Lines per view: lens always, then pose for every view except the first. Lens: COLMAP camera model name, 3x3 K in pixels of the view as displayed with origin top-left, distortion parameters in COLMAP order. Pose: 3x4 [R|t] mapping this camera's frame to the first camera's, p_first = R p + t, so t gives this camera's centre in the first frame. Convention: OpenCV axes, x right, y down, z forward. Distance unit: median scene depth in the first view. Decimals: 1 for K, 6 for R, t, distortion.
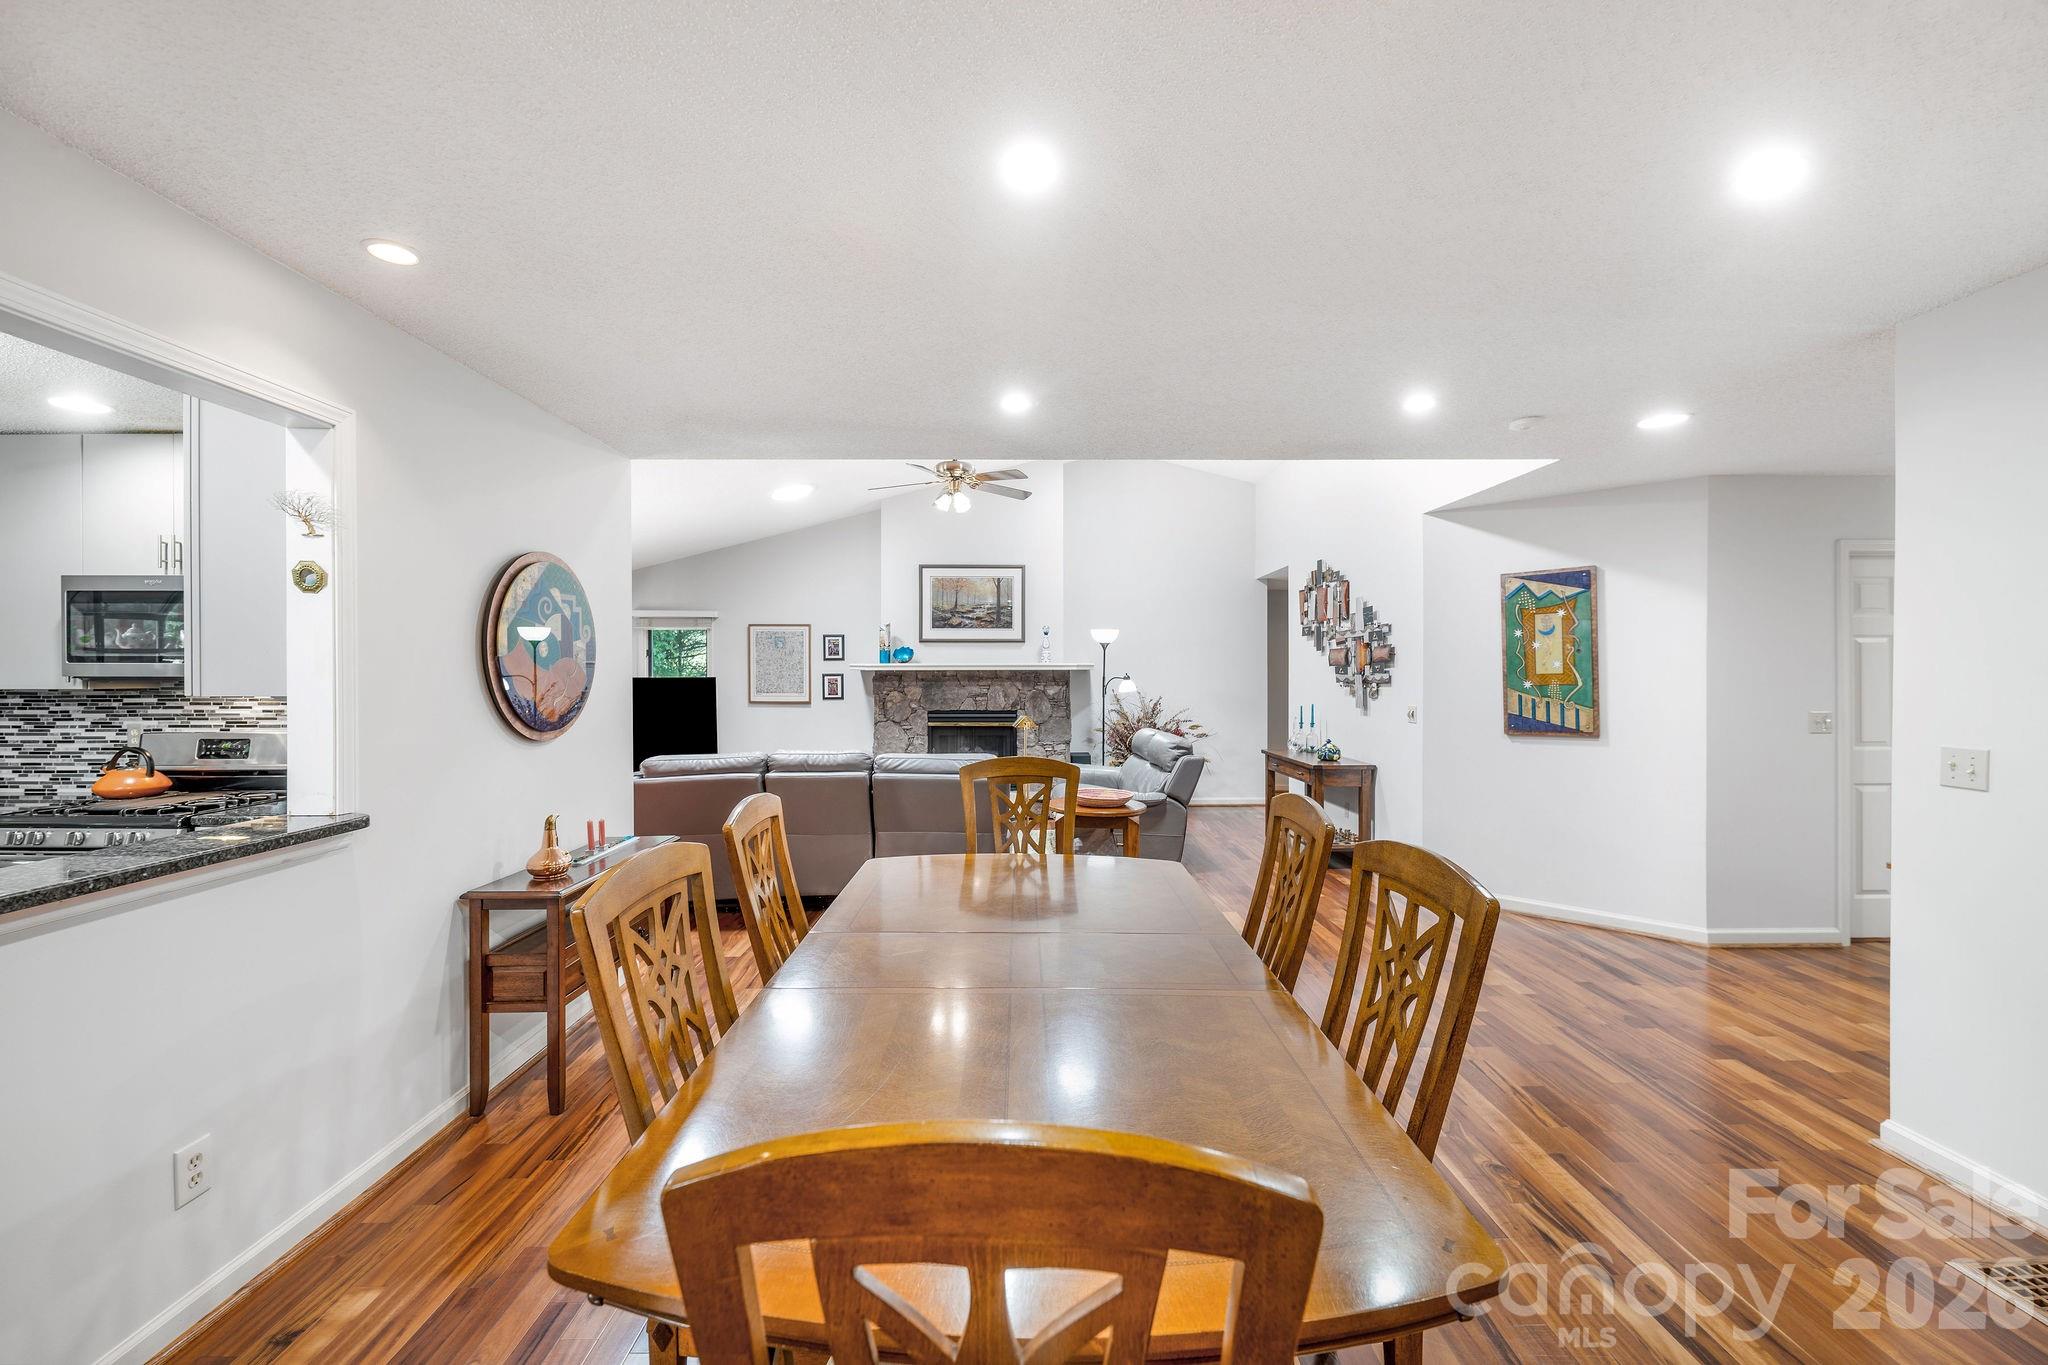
lens RADIAL K [[843.4, 0, 1007.4], [0, 843.4, 673.2], [0, 0, 1]] dist [0.004470, -0.002209]
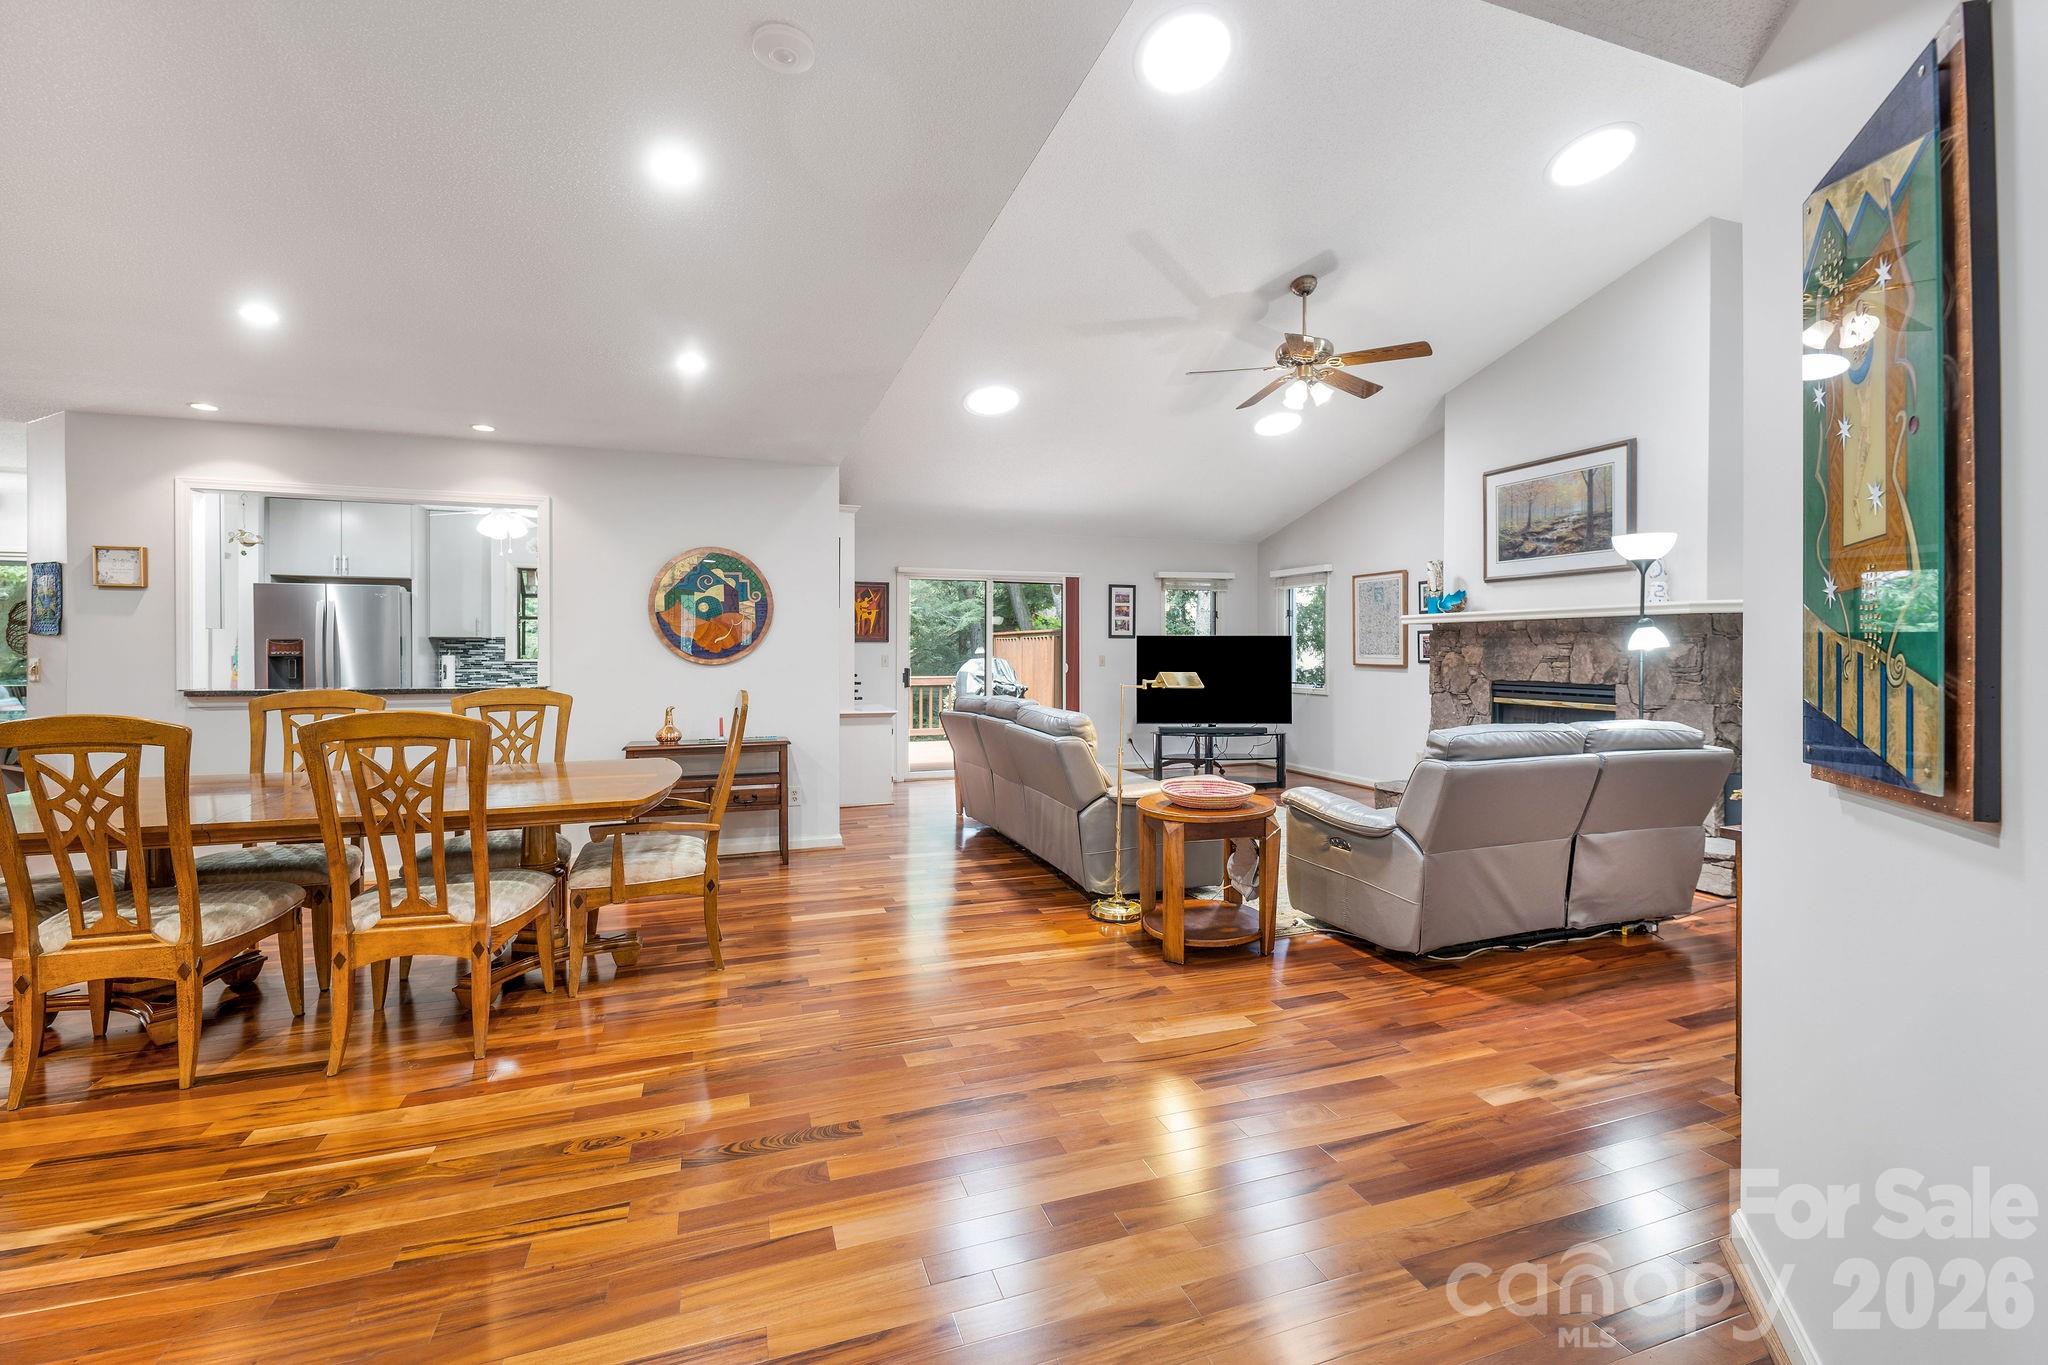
lens RADIAL K [[843.4, 0, 1026.0], [0, 843.4, 686.7], [0, 0, 1]] dist [0.004470, -0.002209]
pose [[0.327895, 0.045247, -0.943630, 0.614330], [0.000780, 0.998839, 0.048165, 0.022743], [0.944714, -0.016529, 0.327480, 0.542797]]
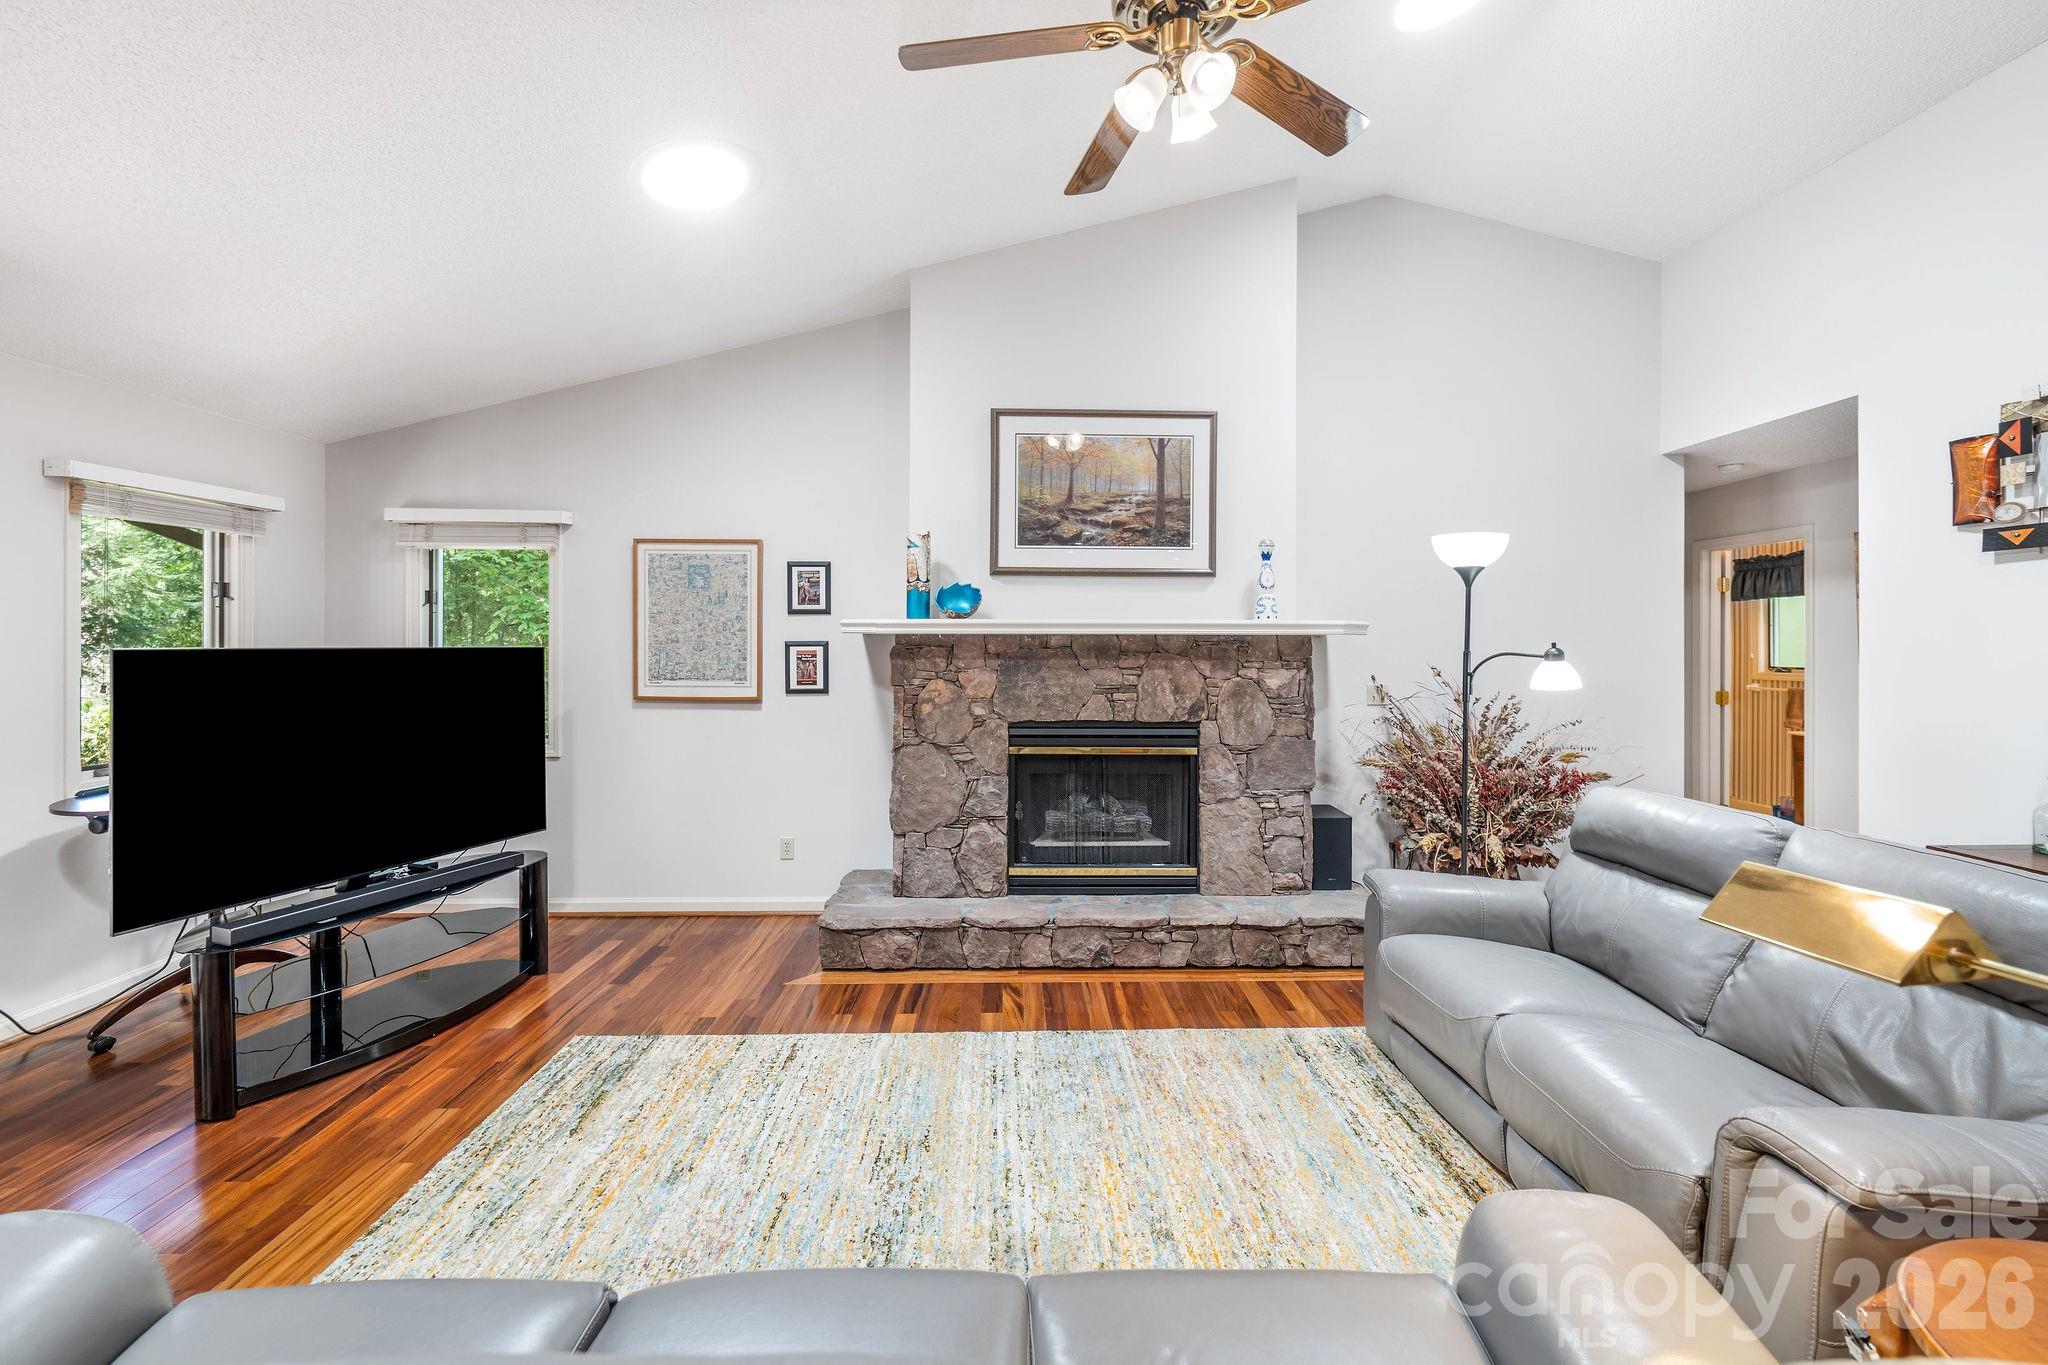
lens RADIAL K [[843.4, 0, 1004.7], [0, 843.4, 641.6], [0, 0, 1]] dist [0.004470, -0.002209]
pose [[0.999912, 0.006036, 0.011833, -0.139599], [-0.005979, 0.999970, -0.004873, 0.003791], [-0.011863, 0.004802, 0.999918, 0.727191]]
